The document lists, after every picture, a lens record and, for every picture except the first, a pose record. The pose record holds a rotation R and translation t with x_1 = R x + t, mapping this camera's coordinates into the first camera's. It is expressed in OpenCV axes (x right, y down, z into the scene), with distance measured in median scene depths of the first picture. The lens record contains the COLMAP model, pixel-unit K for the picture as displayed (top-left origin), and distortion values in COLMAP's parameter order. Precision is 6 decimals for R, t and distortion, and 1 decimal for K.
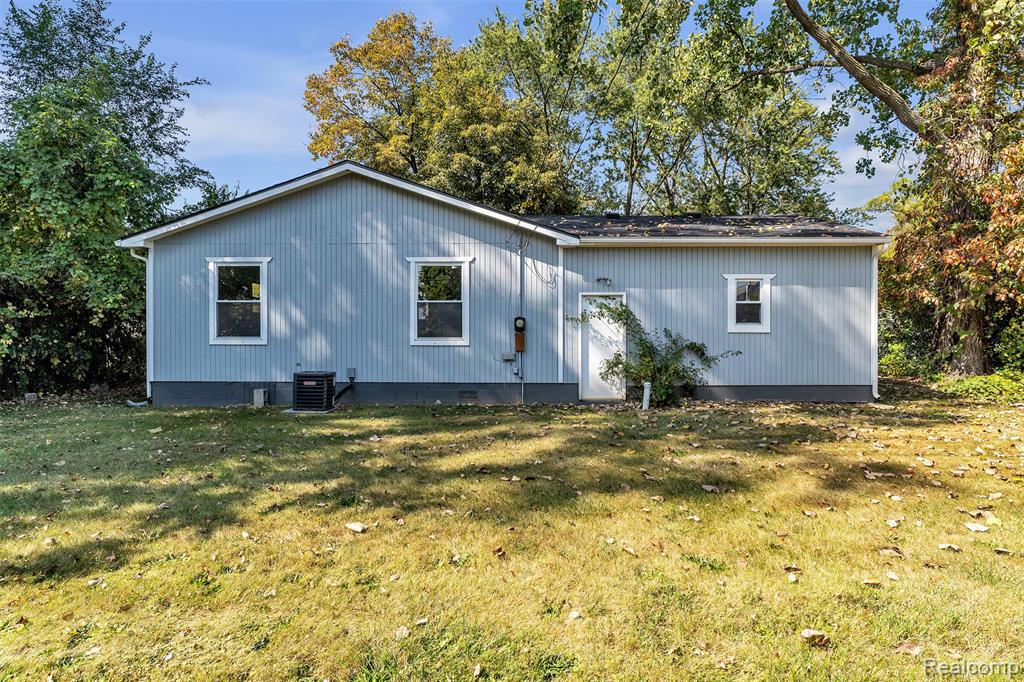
lens RADIAL K [[570.0, 0, 517.9], [0, 570.0, 337.4], [0, 0, 1]] dist [-0.005757, -0.000617]
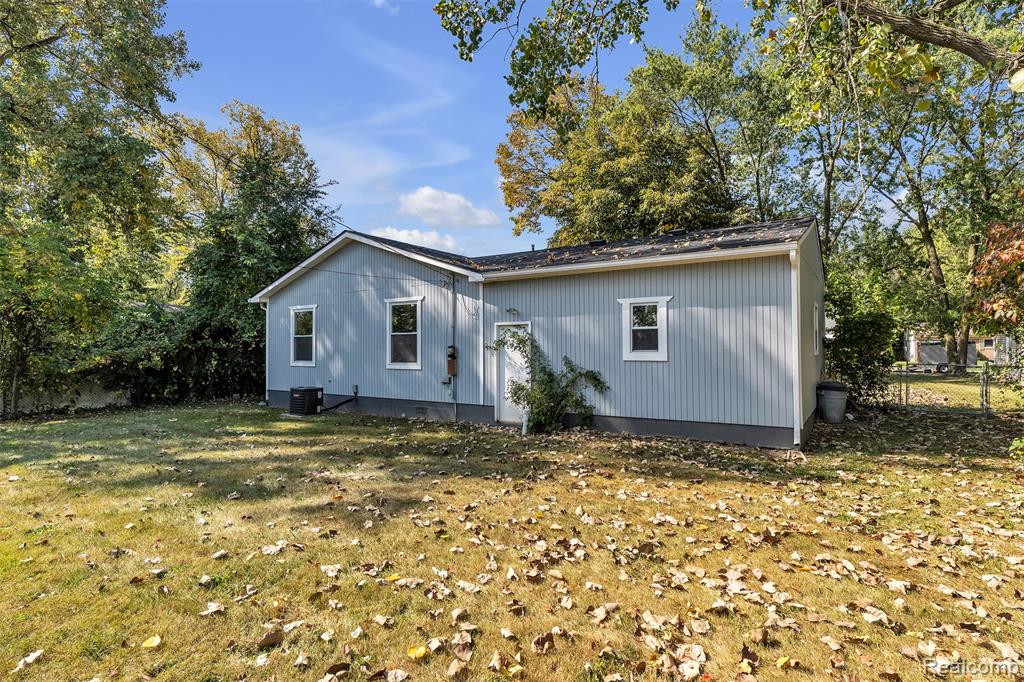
lens RADIAL K [[537.0, 0, 515.4], [0, 537.0, 337.3], [0, 0, 1]] dist [-0.011338, 0.000851]
pose [[0.840566, -0.016066, -0.541471, 0.696273], [-0.003432, 0.999382, -0.034982, -0.014945], [0.541698, 0.031263, 0.839992, 0.155493]]
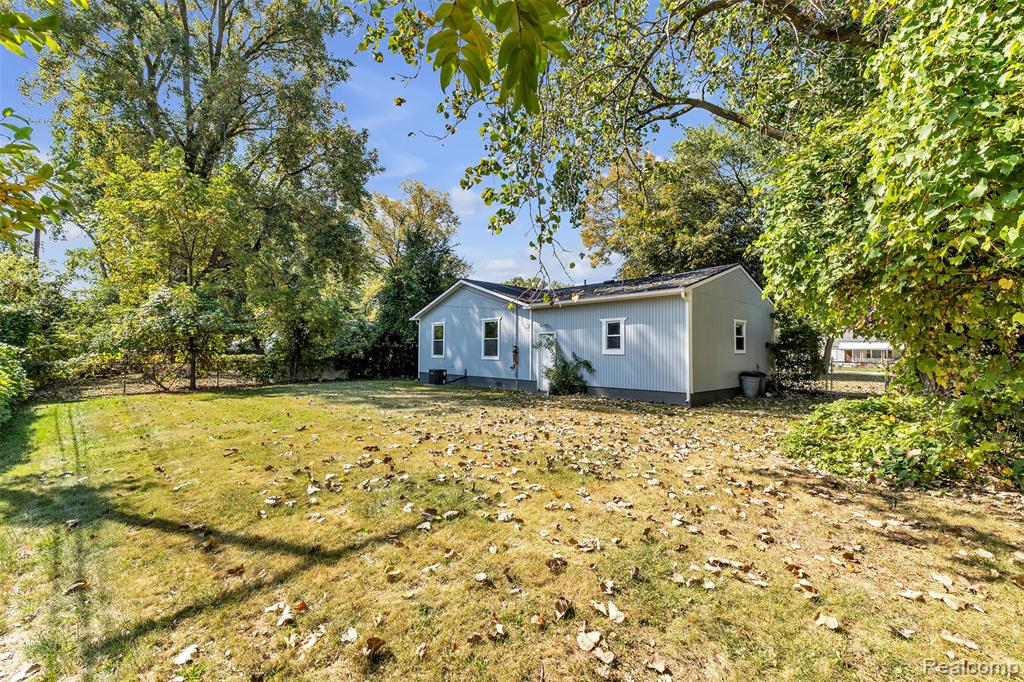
lens RADIAL K [[446.3, 0, 508.7], [0, 446.3, 338.9], [0, 0, 1]] dist [0.002153, 0.000109]
pose [[0.672731, -0.019013, -0.739643, 1.127211], [-0.019280, 0.998880, -0.043213, 0.007445], [0.739636, 0.043331, 0.671610, -0.056998]]
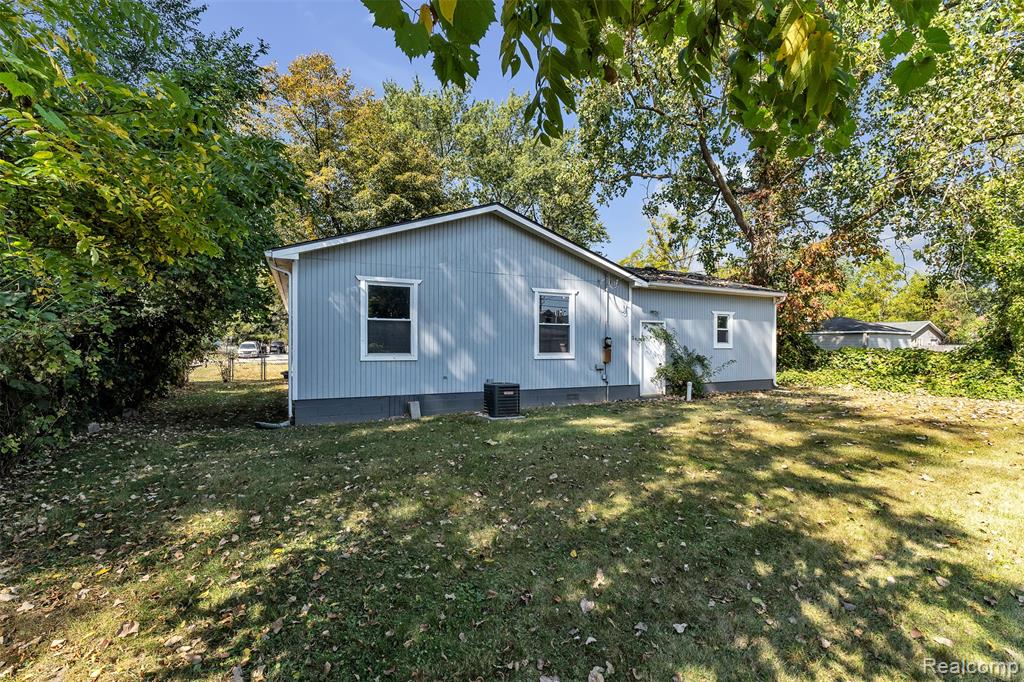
lens RADIAL K [[446.3, 0, 516.6], [0, 446.3, 346.8], [0, 0, 1]] dist [0.002153, 0.000109]
pose [[0.889531, -0.000007, 0.456875, -0.665017], [0.002778, 0.999982, -0.005394, -0.007983], [-0.456866, 0.006067, 0.889515, 0.159582]]
